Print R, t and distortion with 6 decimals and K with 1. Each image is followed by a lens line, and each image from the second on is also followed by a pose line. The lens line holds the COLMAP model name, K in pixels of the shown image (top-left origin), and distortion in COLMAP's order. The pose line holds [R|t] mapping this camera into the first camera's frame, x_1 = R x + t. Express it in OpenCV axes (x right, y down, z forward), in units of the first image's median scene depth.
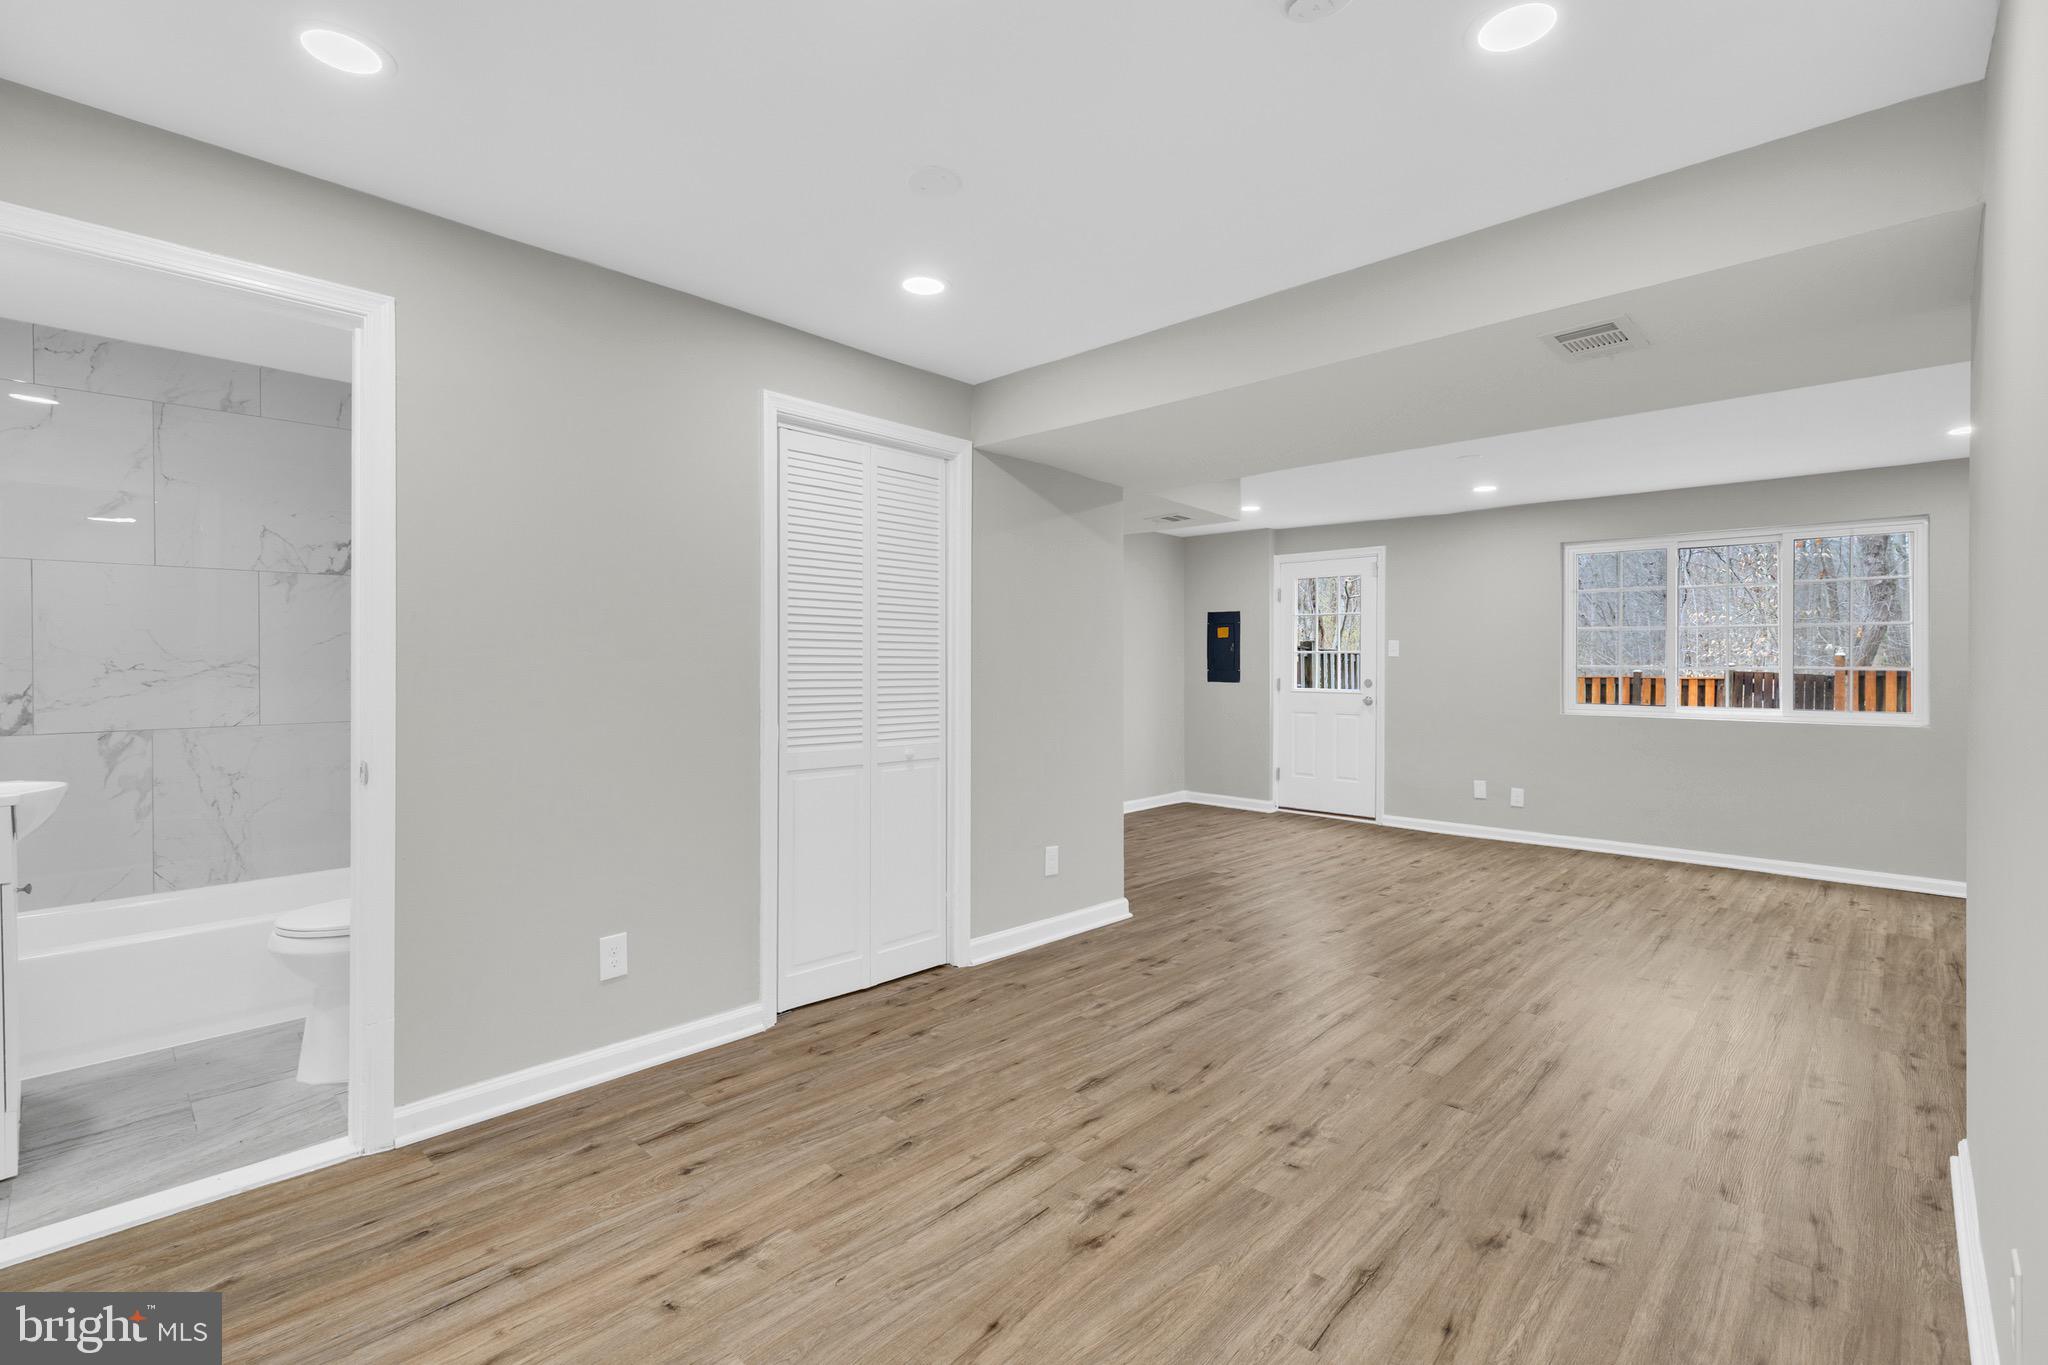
lens RADIAL K [[921.7, 0, 1008.0], [0, 921.7, 672.3], [0, 0, 1]] dist [0.005705, 0.000837]
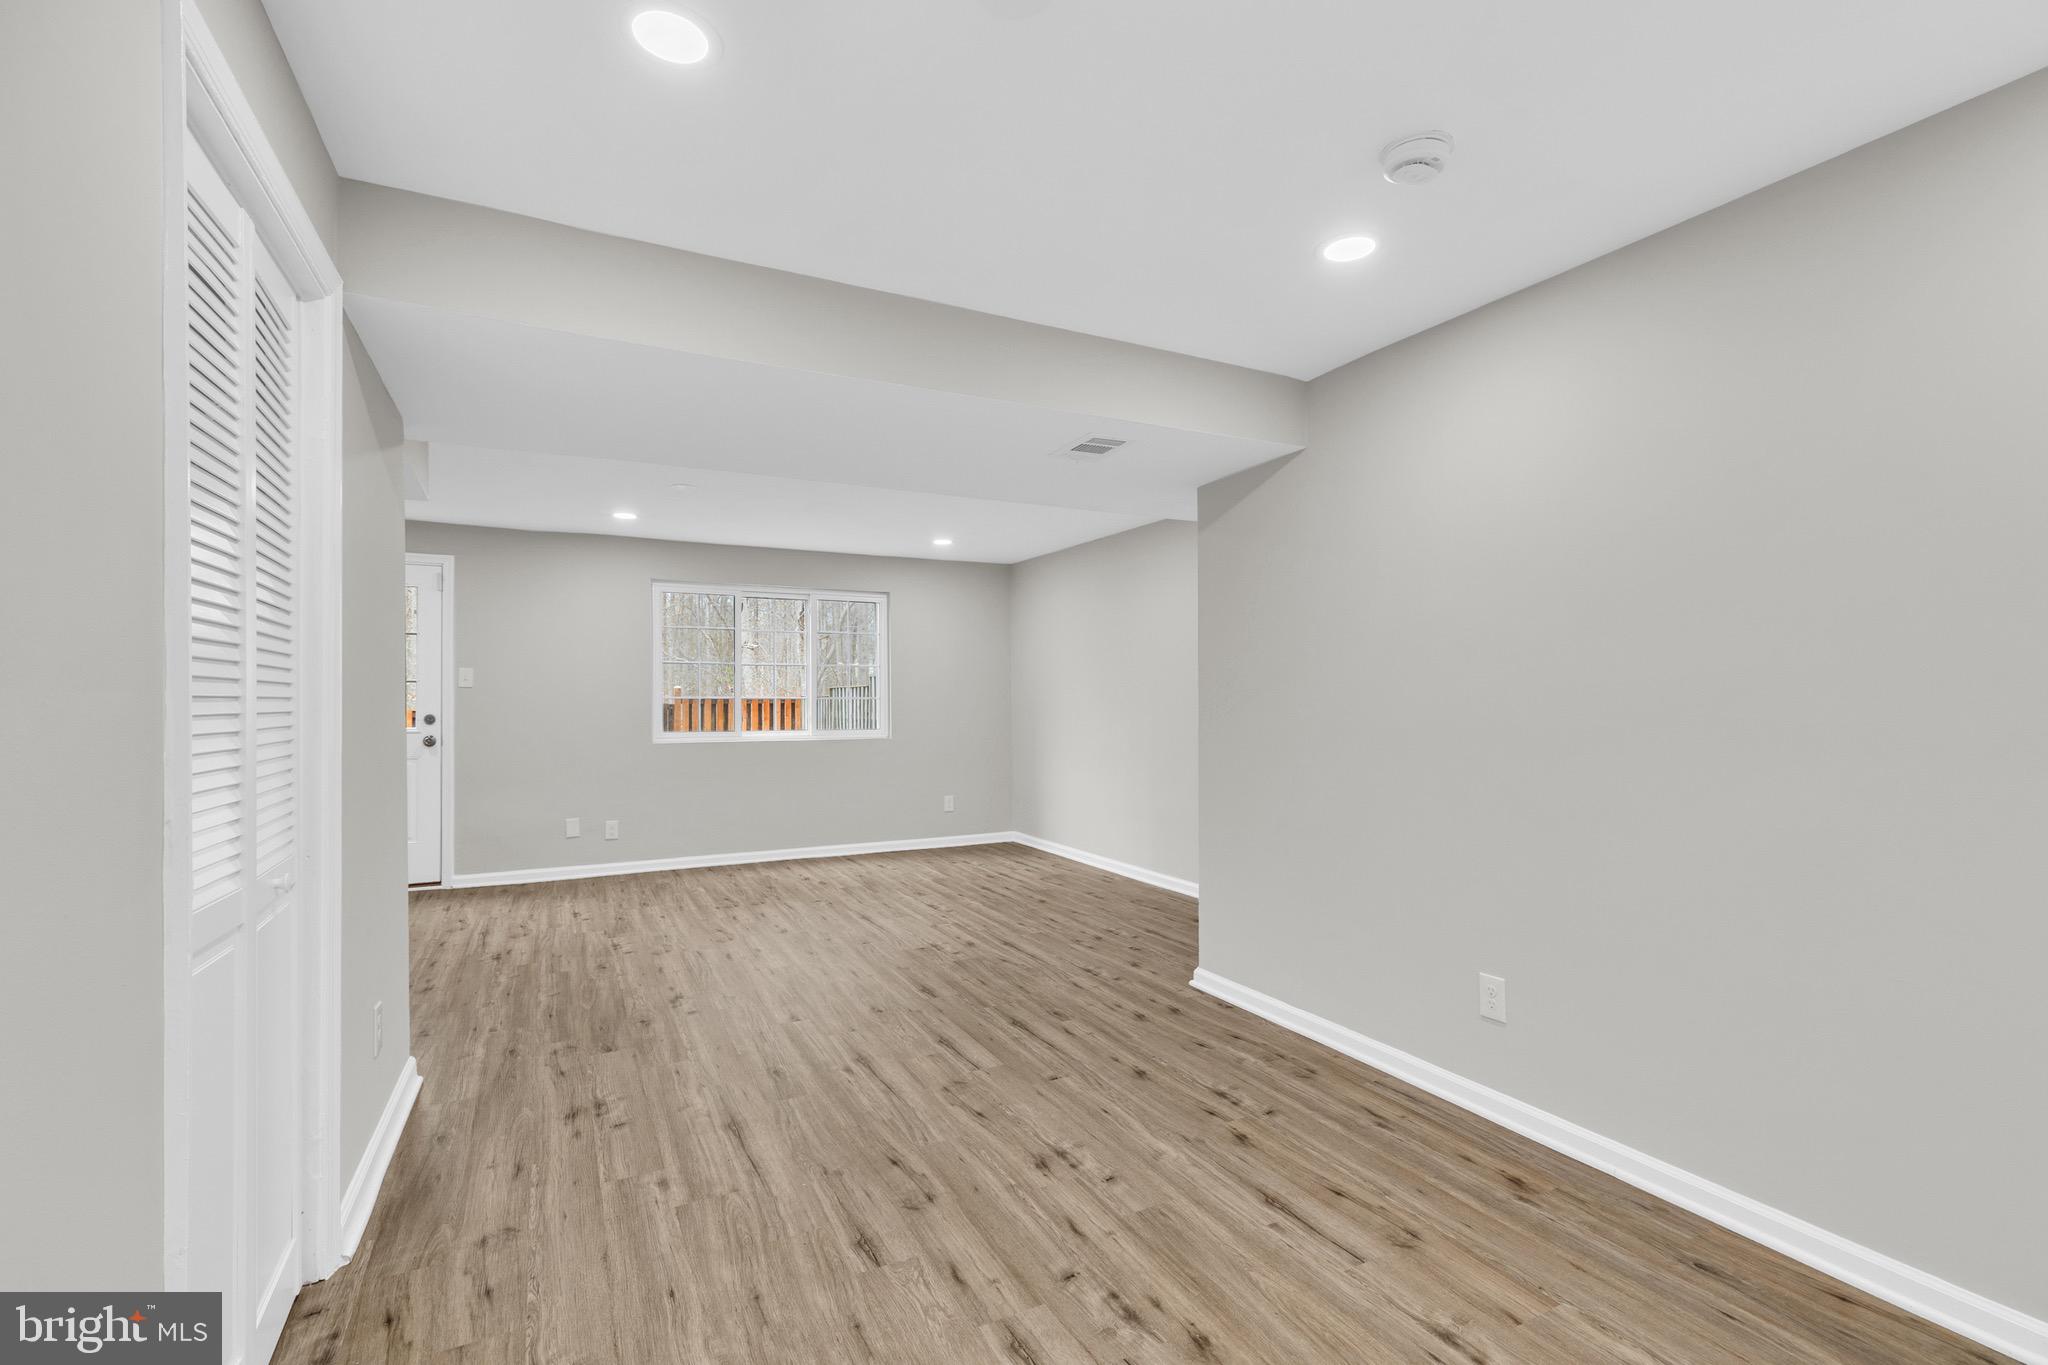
lens RADIAL K [[921.7, 0, 1024.2], [0, 921.7, 681.3], [0, 0, 1]] dist [0.005705, 0.000837]
pose [[0.317345, 0.011310, 0.948243, -0.495186], [0.011826, 0.999804, -0.015883, -0.005381], [-0.948237, 0.016254, 0.317149, 0.526238]]
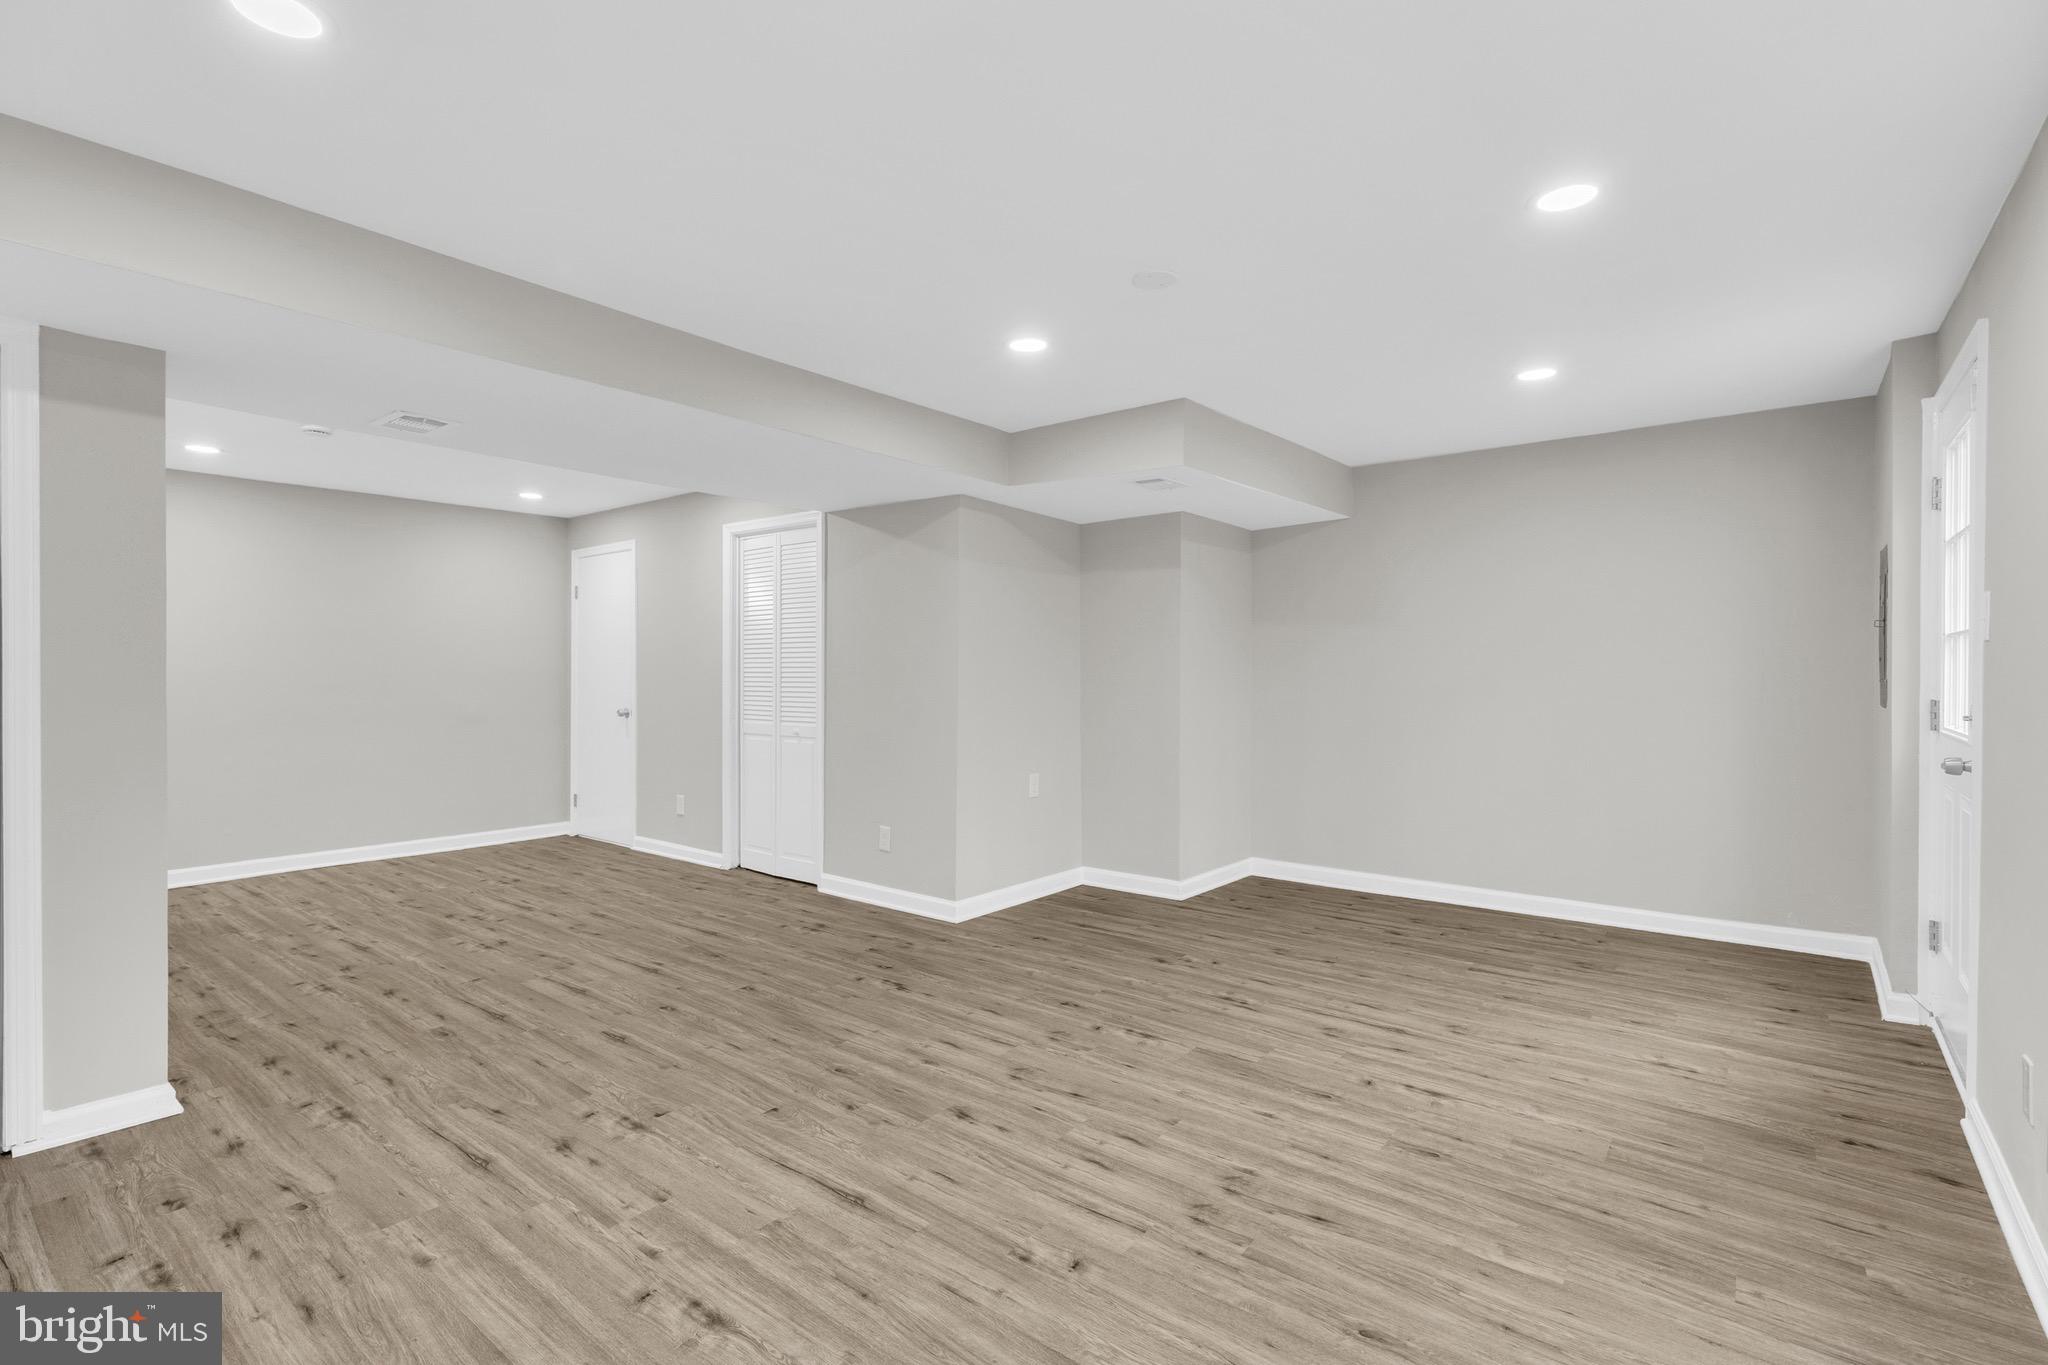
lens RADIAL K [[932.9, 0, 1014.2], [0, 932.9, 673.2], [0, 0, 1]] dist [0.004212, 0.001490]
pose [[0.096372, -0.004543, -0.995335, 1.586716], [-0.005210, 0.999974, -0.005068, -0.000224], [0.995332, 0.005674, 0.096346, 1.336699]]
